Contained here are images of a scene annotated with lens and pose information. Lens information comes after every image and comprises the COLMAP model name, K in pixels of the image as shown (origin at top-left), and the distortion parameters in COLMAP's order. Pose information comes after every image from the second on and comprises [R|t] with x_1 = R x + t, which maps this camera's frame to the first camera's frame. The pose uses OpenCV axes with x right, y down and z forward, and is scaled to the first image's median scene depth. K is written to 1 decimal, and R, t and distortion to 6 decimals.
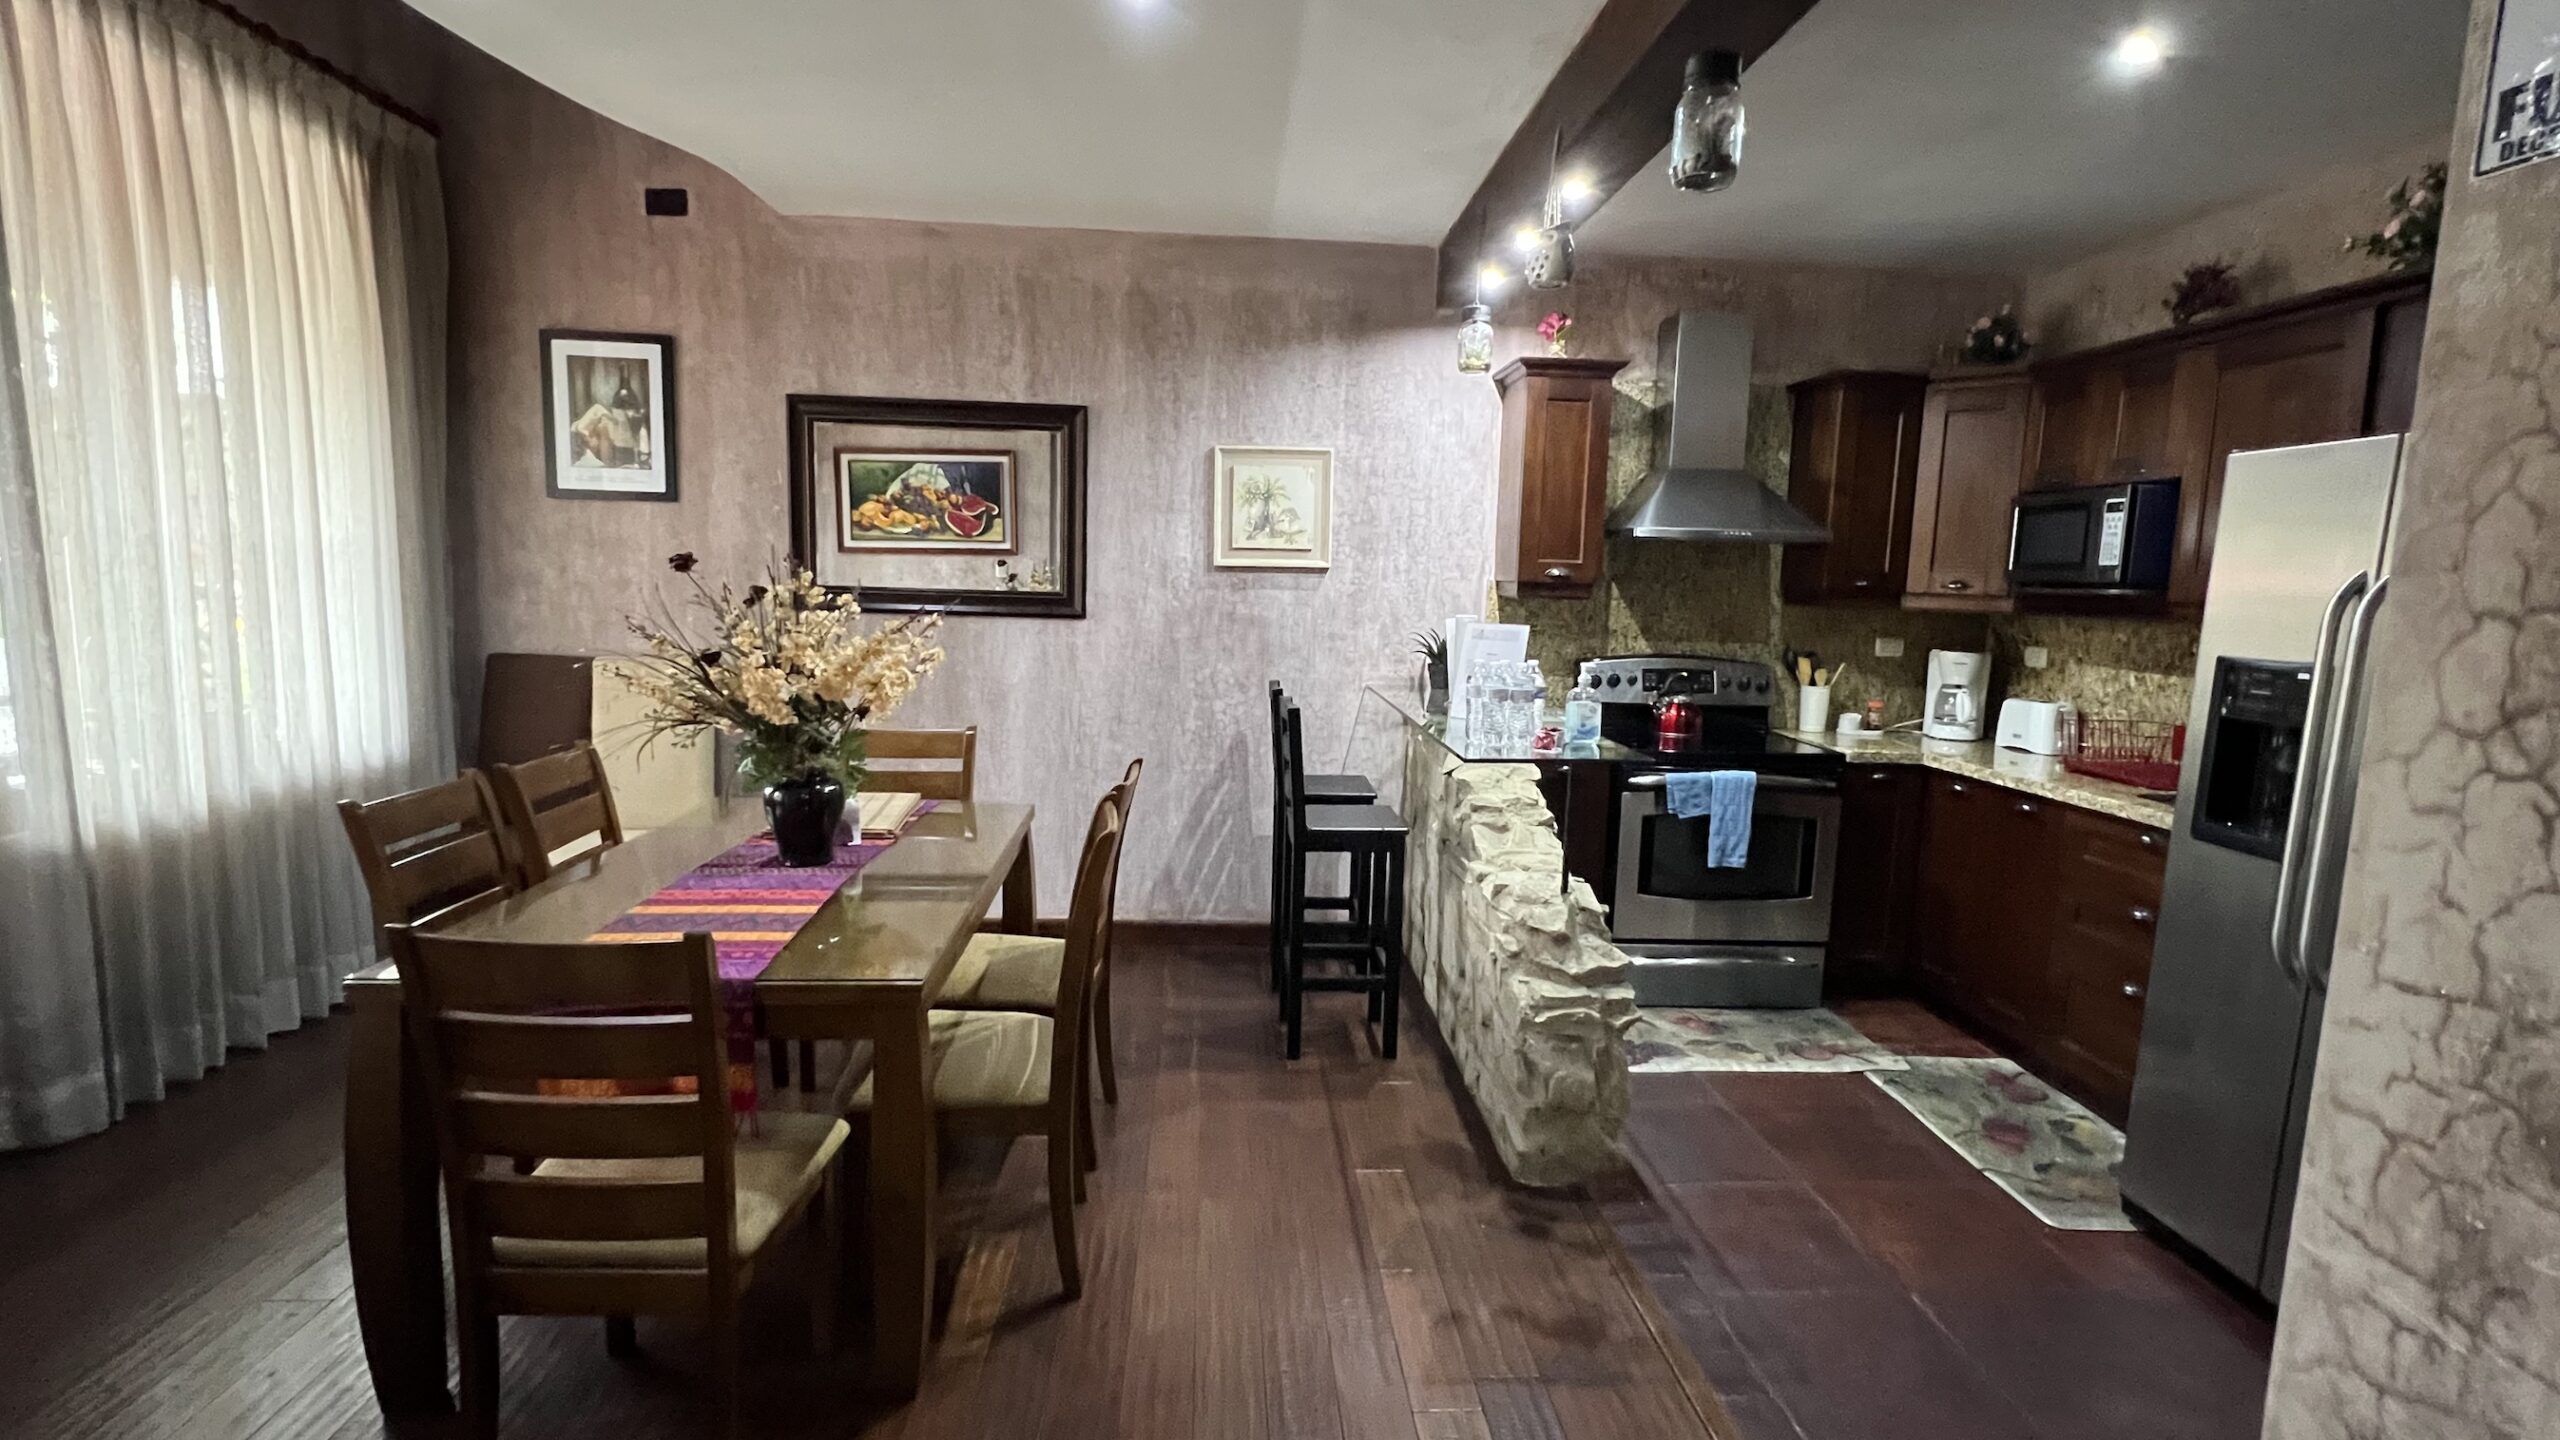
lens RADIAL K [[1164.4, 0, 1278.4], [0, 1164.4, 721.6], [0, 0, 1]] dist [-0.000773, 0.001488]
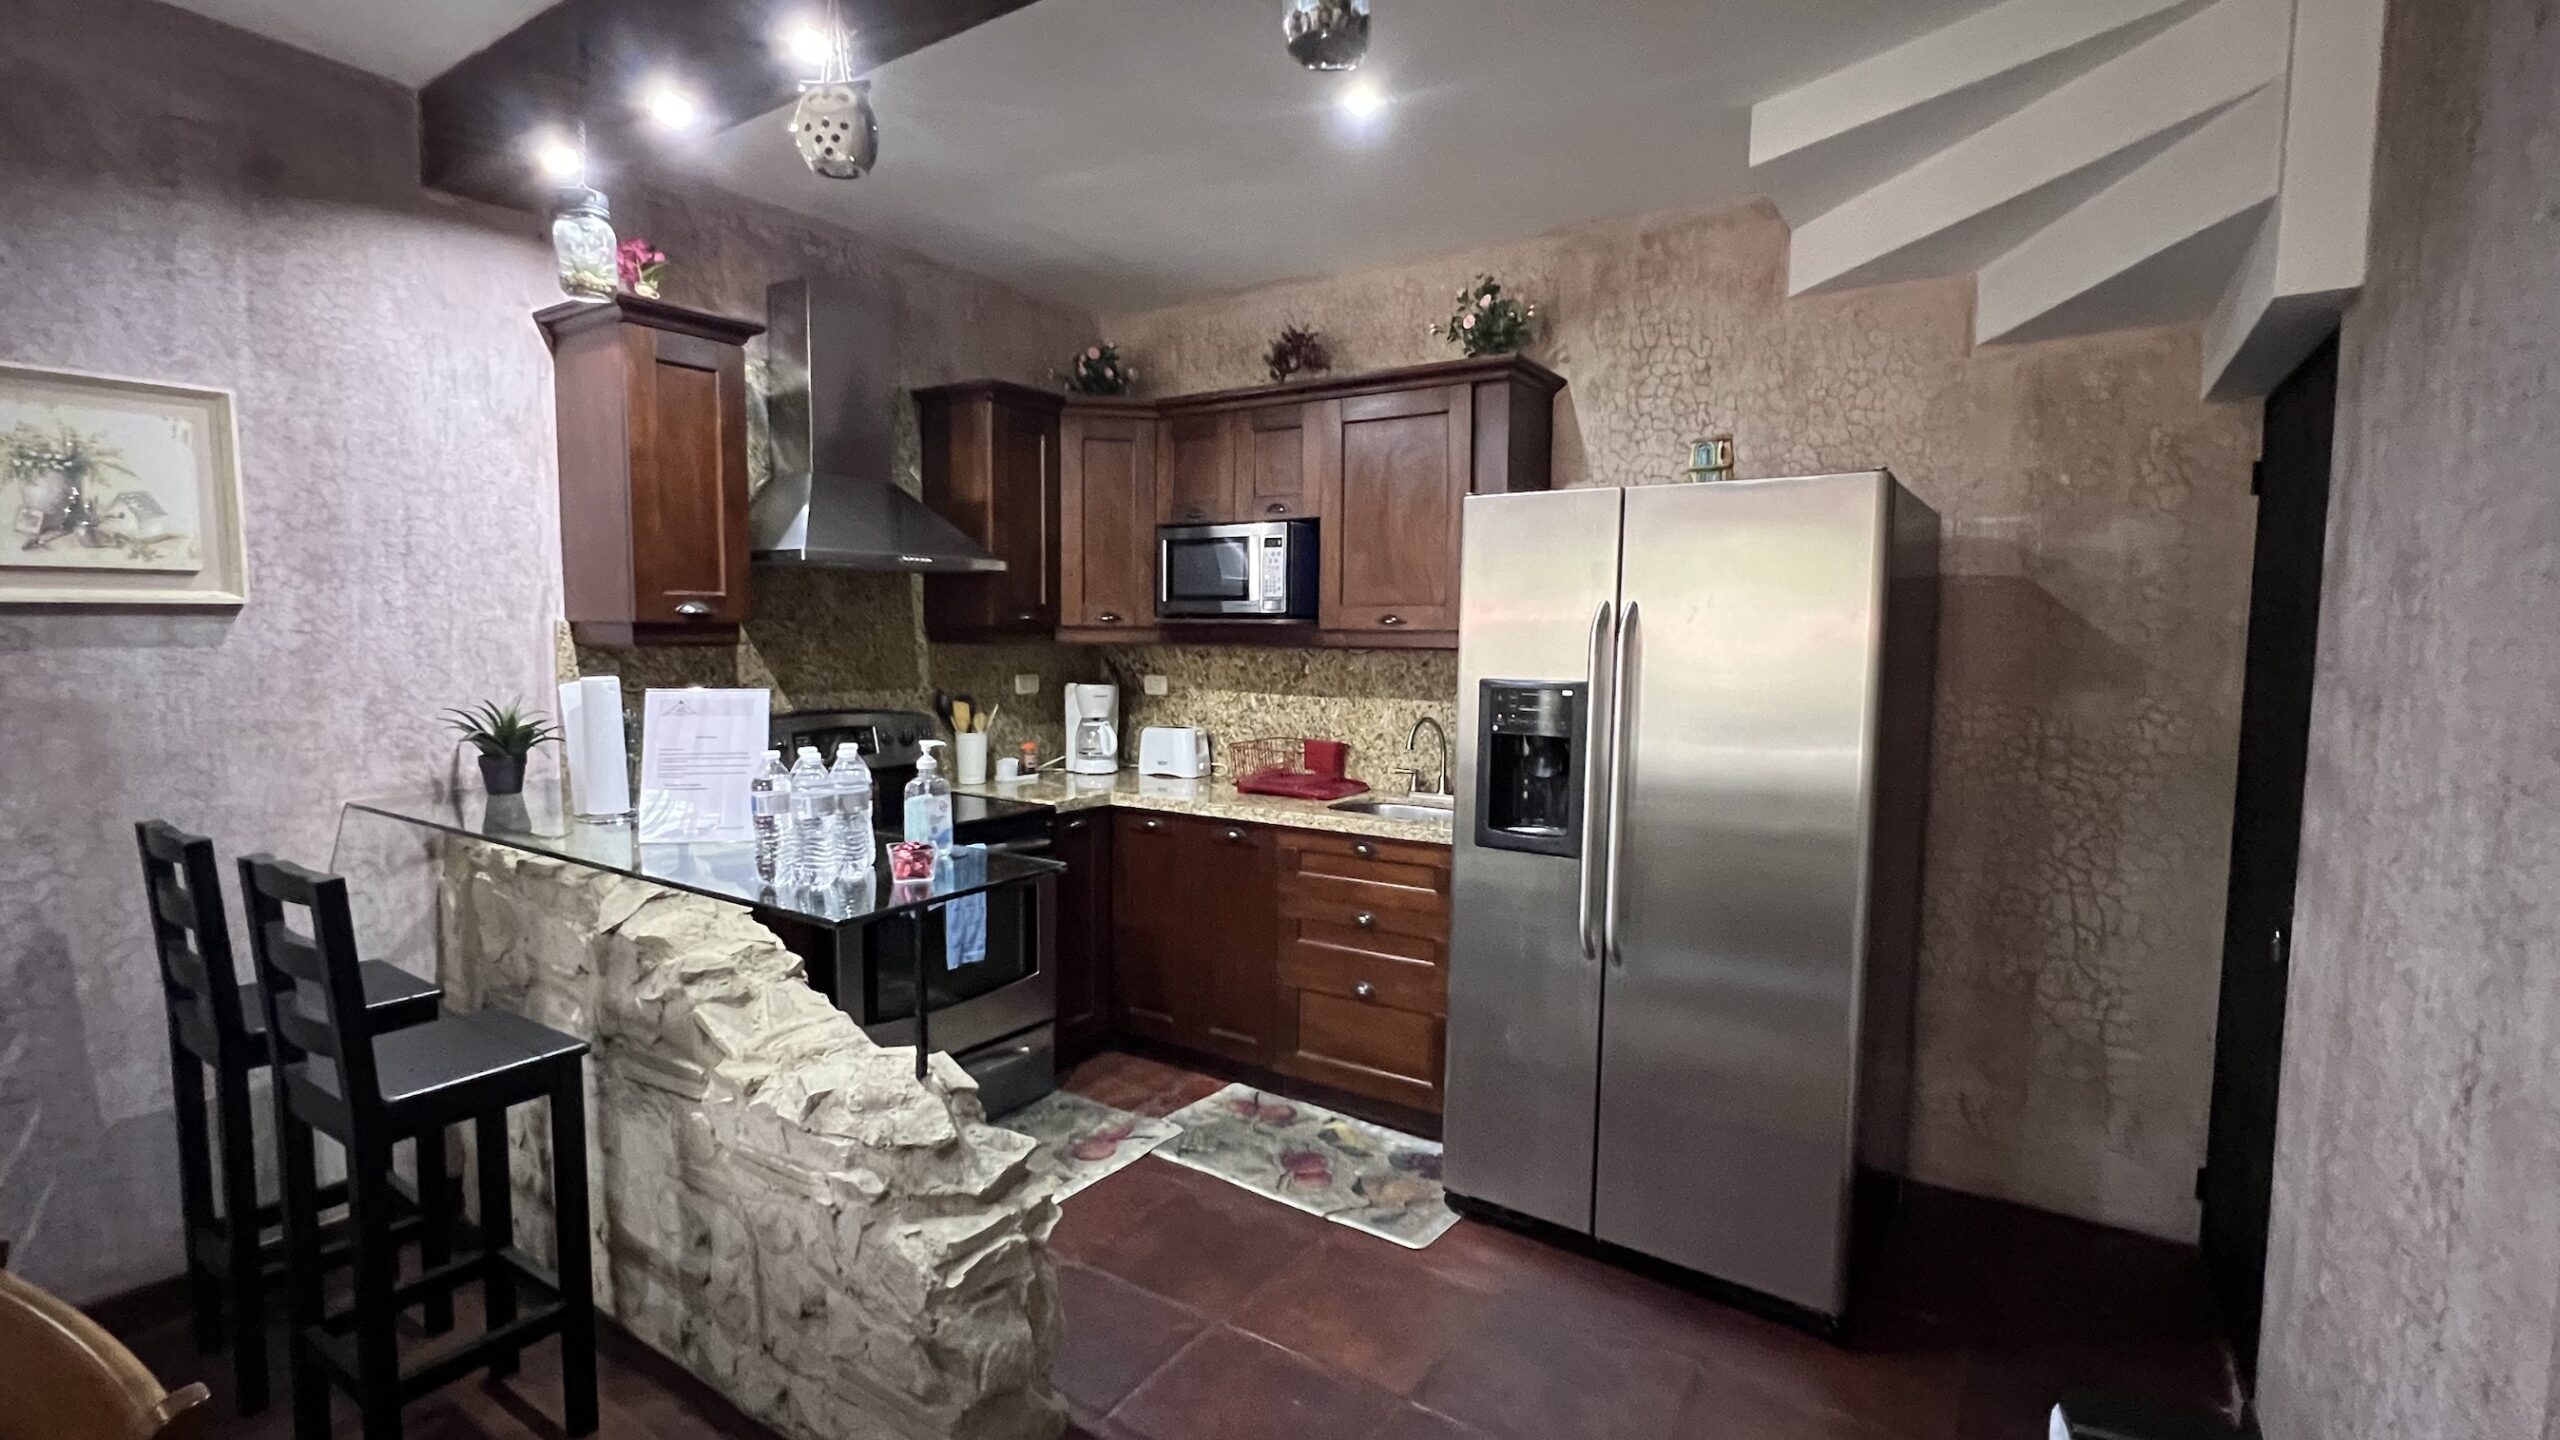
lens RADIAL K [[1164.4, 0, 1280.5], [0, 1164.4, 718.9], [0, 0, 1]] dist [-0.000773, 0.001488]
pose [[0.603643, -0.086071, 0.792595, -0.107428], [0.108522, 0.993773, 0.025267, -0.039745], [-0.789834, 0.070761, 0.609224, 0.284305]]
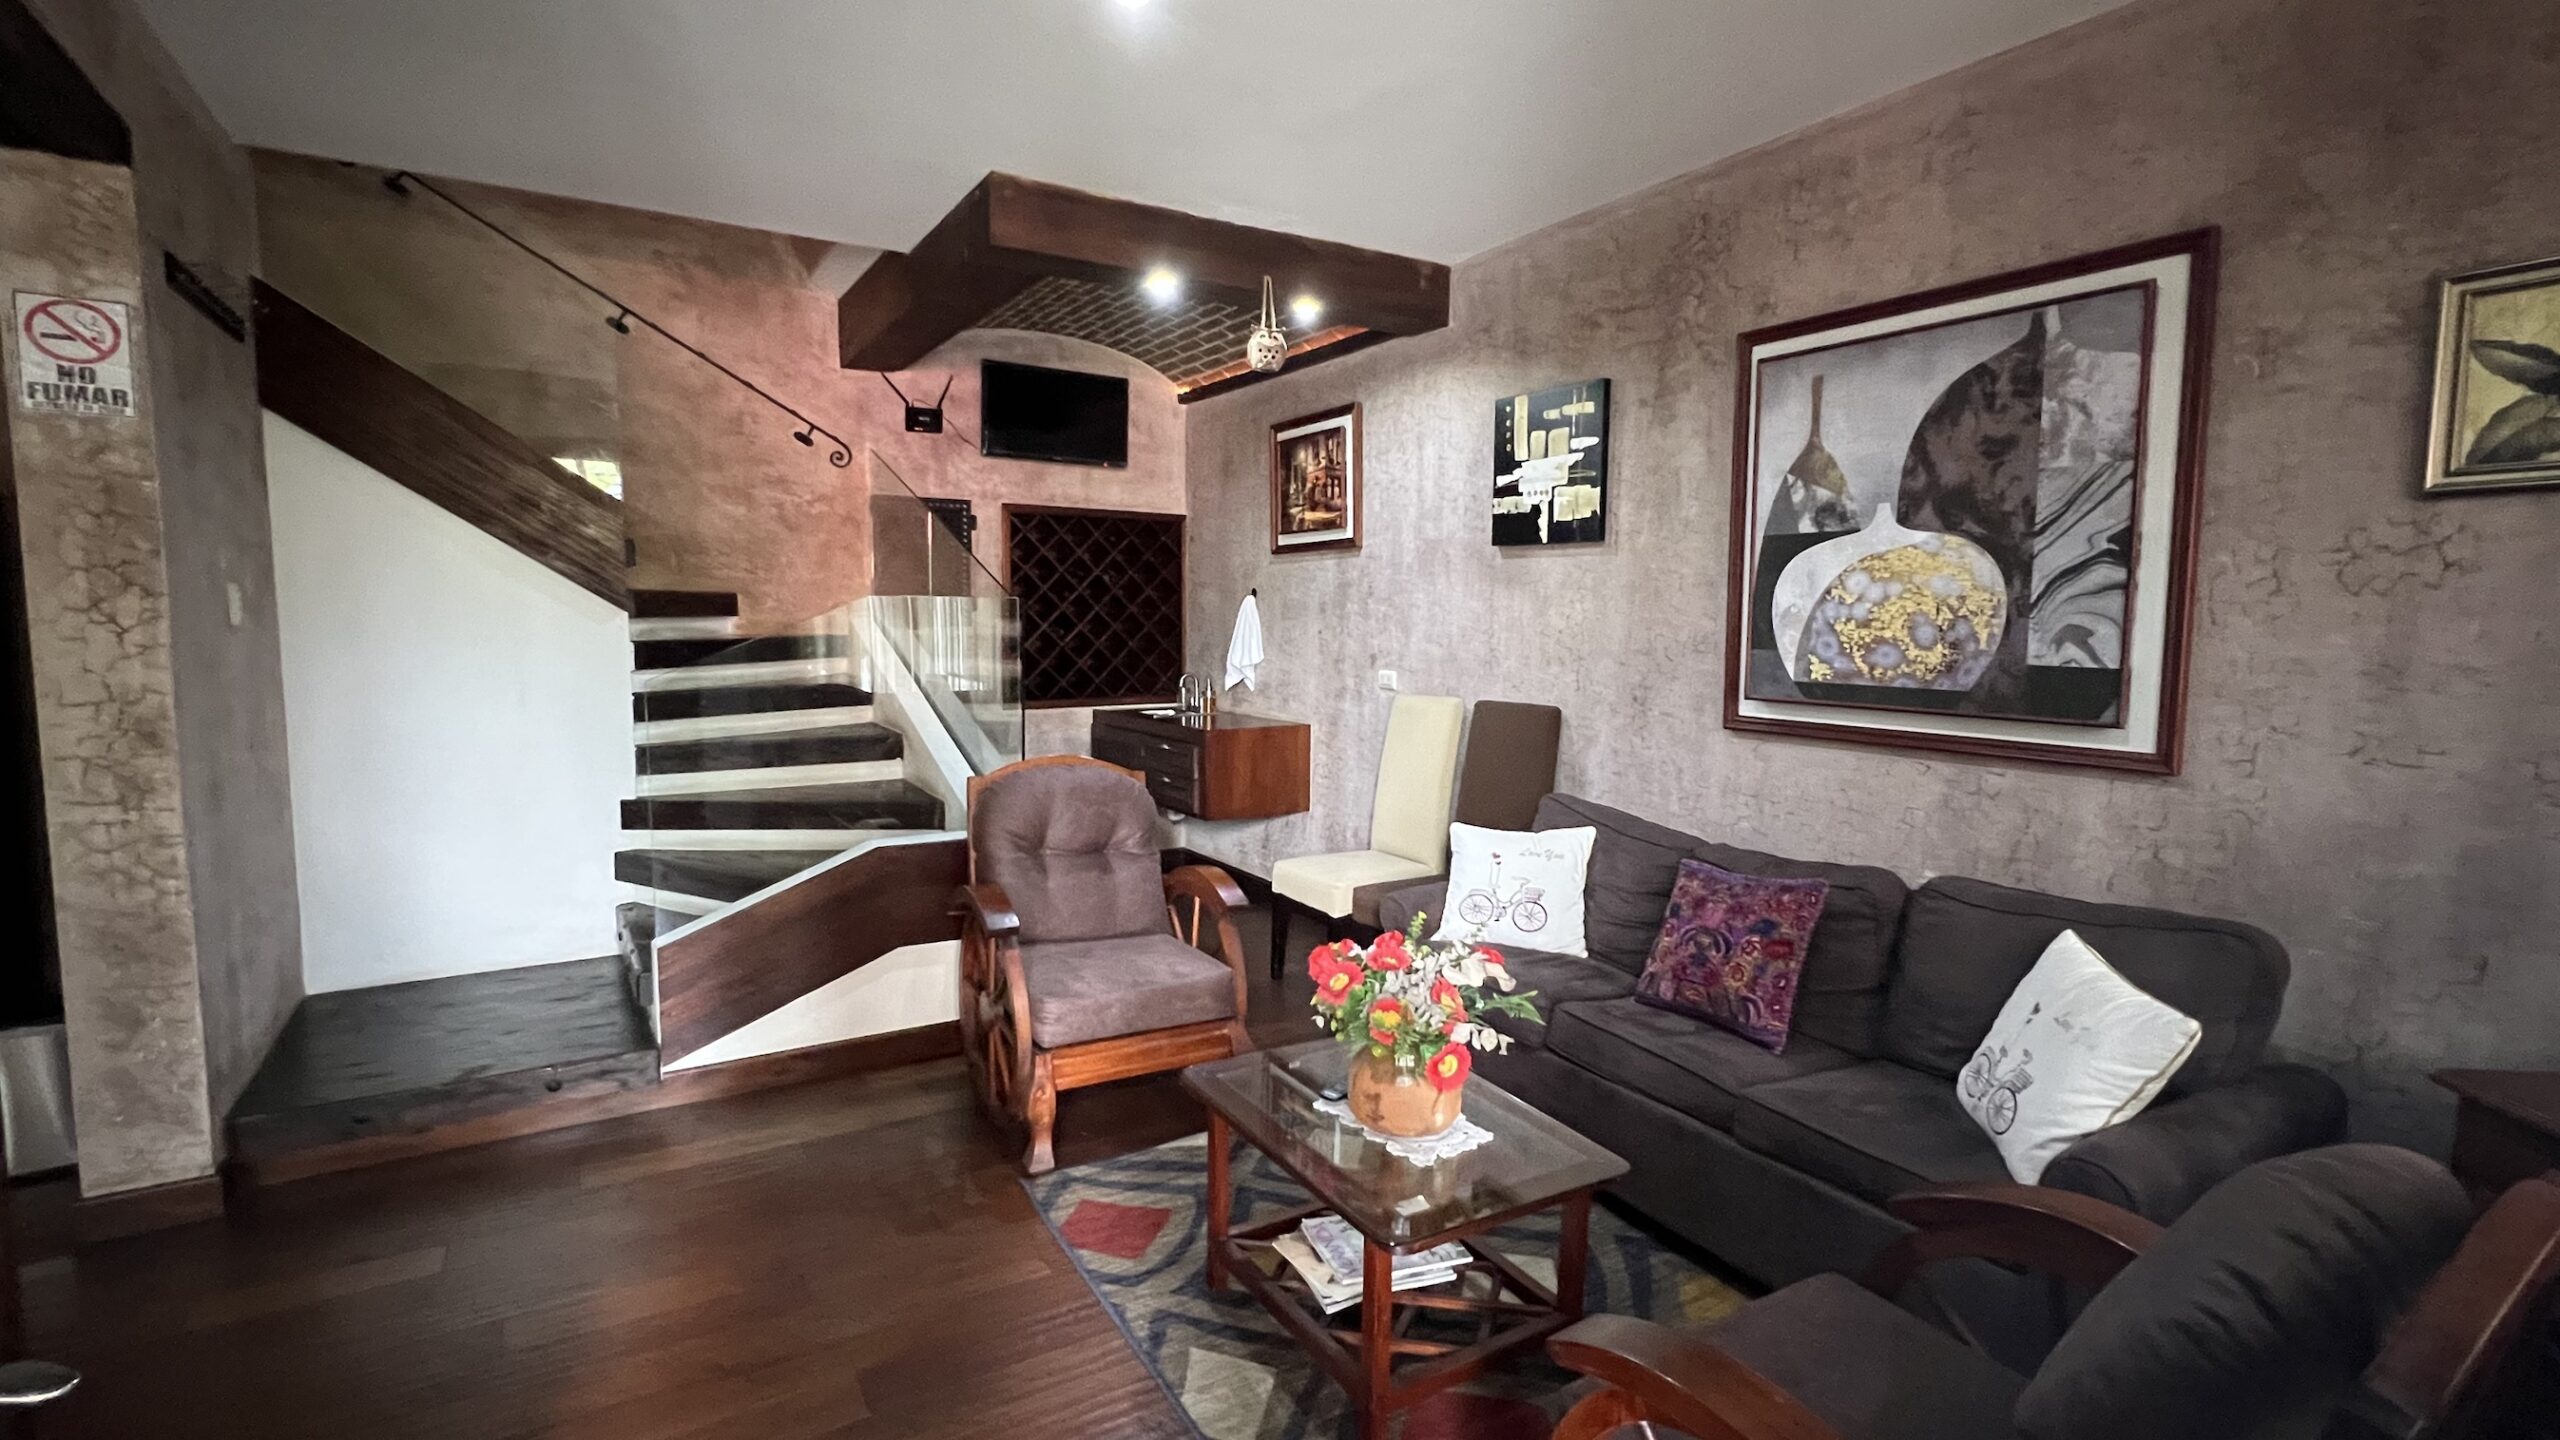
lens RADIAL K [[1164.4, 0, 1284.5], [0, 1164.4, 718.9], [0, 0, 1]] dist [-0.000773, 0.001488]
pose [[-0.471020, -0.110154, 0.875218, -1.419756], [0.095770, 0.979922, 0.174873, 0.026960], [-0.876908, 0.166188, -0.451014, -0.126764]]
